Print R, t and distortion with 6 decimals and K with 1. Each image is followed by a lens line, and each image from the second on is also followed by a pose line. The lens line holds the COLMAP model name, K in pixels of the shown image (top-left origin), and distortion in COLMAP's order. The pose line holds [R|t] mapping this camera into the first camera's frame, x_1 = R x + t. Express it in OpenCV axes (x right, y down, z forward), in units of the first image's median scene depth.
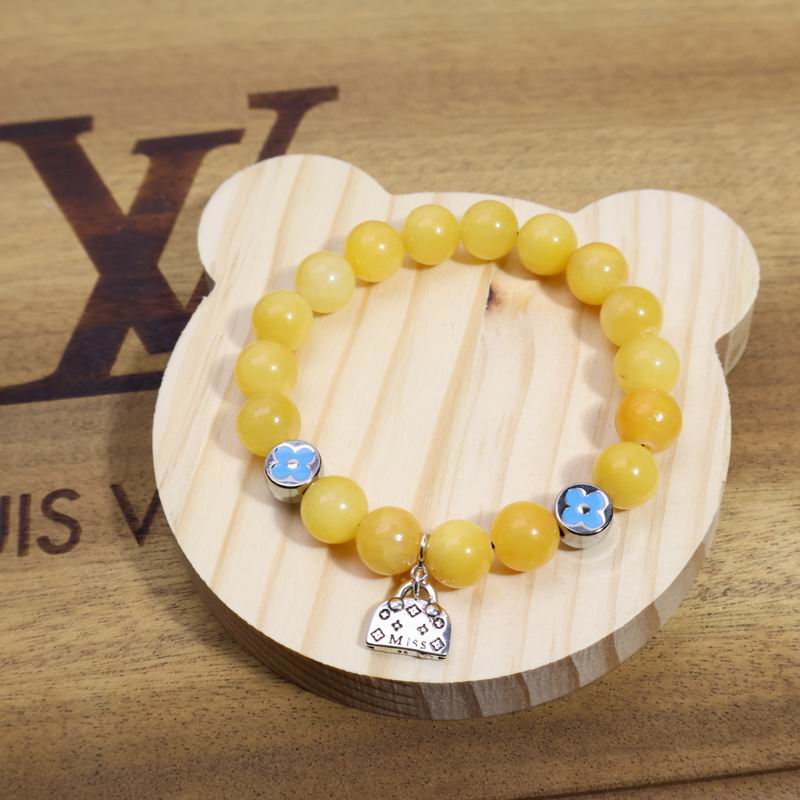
lens RADIAL K [[1630.9, 0, 404.2], [0, 1630.9, 400.8], [0, 0, 1]] dist [0.001798, 0.000000]
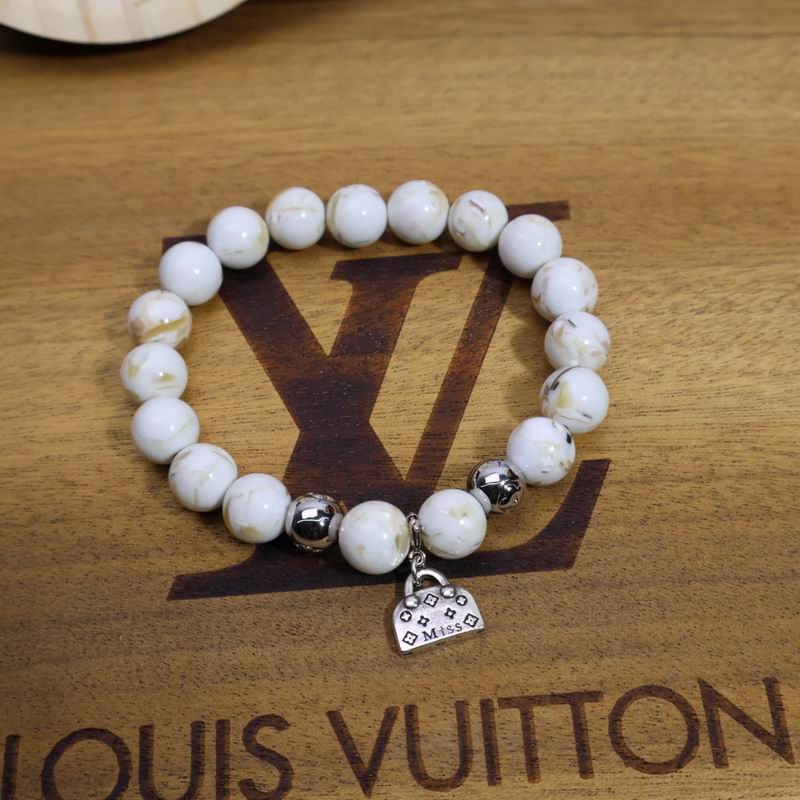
lens RADIAL K [[1382.5, 0, 404.8], [0, 1382.5, 399.0], [0, 0, 1]] dist [0.008049, 0.000000]
pose [[0.999682, 0.024578, -0.005653, -0.131105], [-0.024378, 0.999152, 0.033183, -0.120897], [0.006463, -0.033034, 0.999433, 0.288657]]
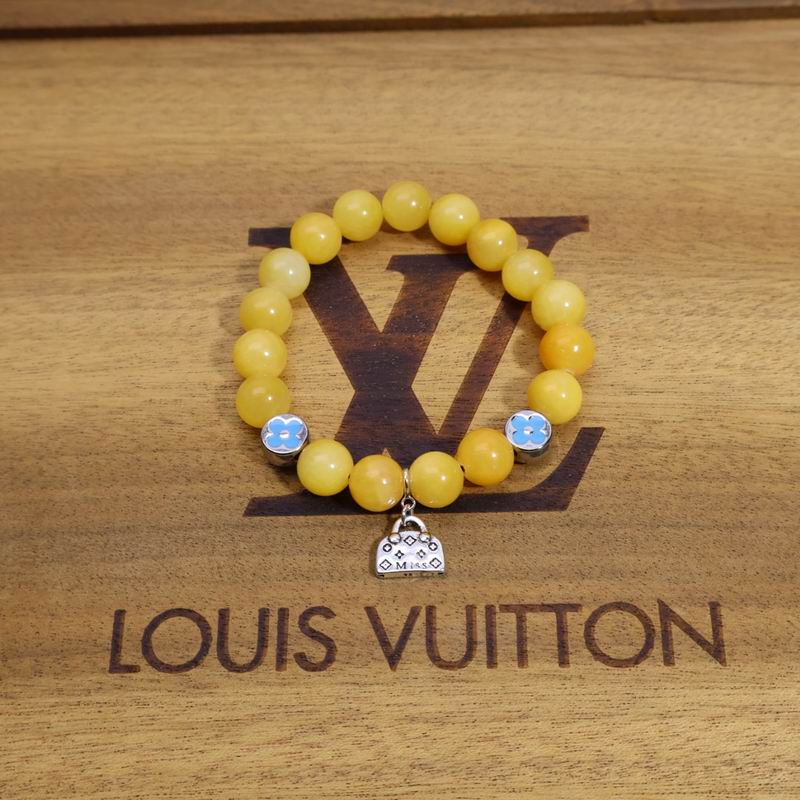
lens RADIAL K [[1630.9, 0, 400.9], [0, 1630.9, 398.2], [0, 0, 1]] dist [0.001798, 0.000000]
pose [[0.995769, 0.083371, -0.038632, -0.118988], [-0.082581, 0.996350, 0.021631, -0.099389], [0.040294, -0.018350, 0.999019, -0.041548]]
